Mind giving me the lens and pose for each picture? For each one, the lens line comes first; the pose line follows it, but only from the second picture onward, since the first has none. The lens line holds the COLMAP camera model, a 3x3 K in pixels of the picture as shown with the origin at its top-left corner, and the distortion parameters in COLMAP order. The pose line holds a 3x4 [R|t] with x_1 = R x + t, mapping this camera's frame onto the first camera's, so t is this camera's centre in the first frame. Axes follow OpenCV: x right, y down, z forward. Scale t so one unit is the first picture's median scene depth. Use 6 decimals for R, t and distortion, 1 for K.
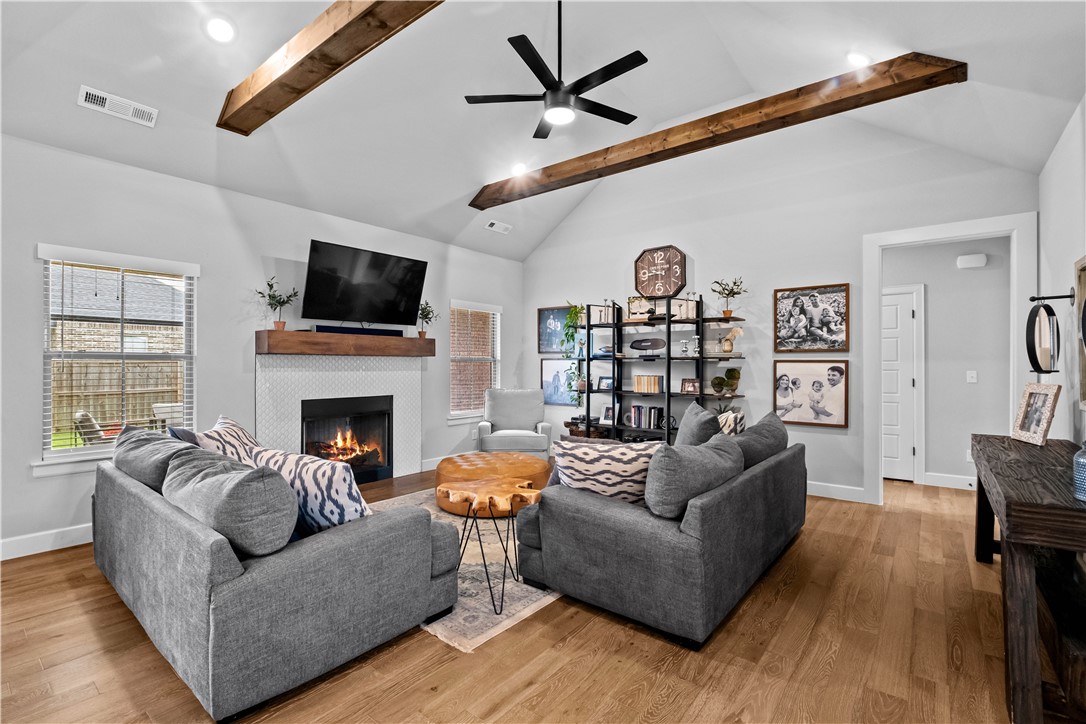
lens RADIAL K [[474.0, 0, 542.4], [0, 474.0, 361.8], [0, 0, 1]] dist [-0.003442, -0.001694]
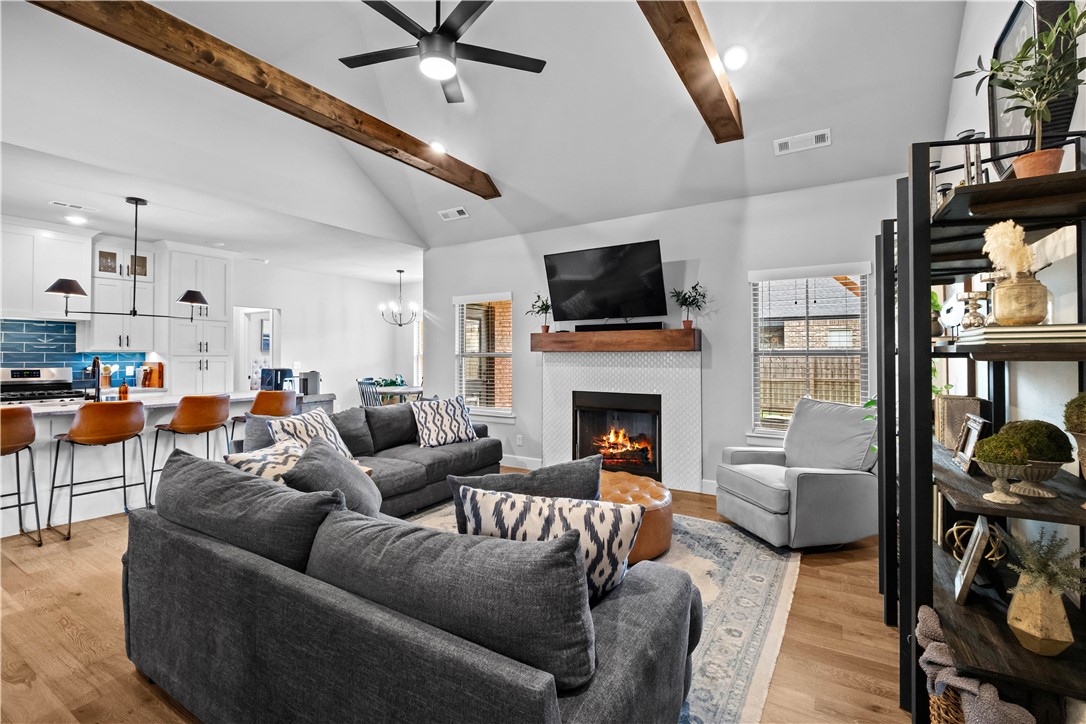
lens RADIAL K [[474.0, 0, 545.1], [0, 474.0, 354.9], [0, 0, 1]] dist [-0.003442, -0.001694]
pose [[0.143720, 0.000100, -0.989618, 0.593819], [0.005716, 0.999983, 0.000931, -0.007795], [0.989602, -0.005791, 0.143717, 0.721083]]
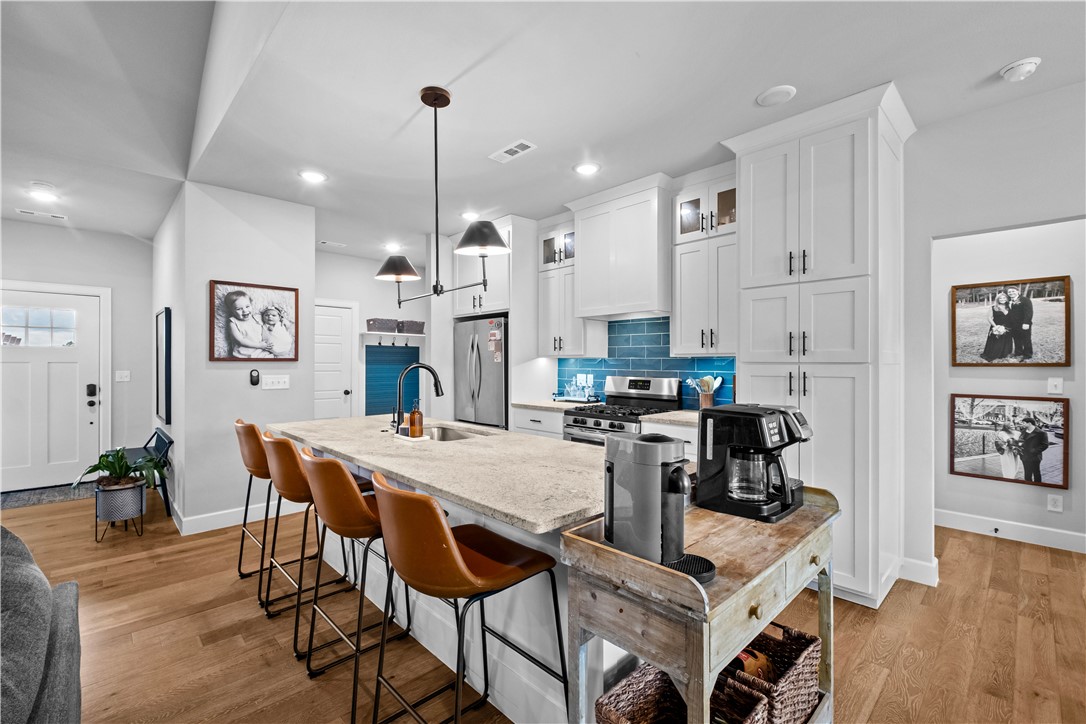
lens RADIAL K [[474.0, 0, 546.9], [0, 474.0, 361.2], [0, 0, 1]] dist [-0.003442, -0.001694]
pose [[-0.992334, -0.001020, 0.123581, -0.578443], [-0.001657, 0.999986, -0.005047, -0.008759], [-0.123575, -0.005213, -0.992322, 0.591278]]
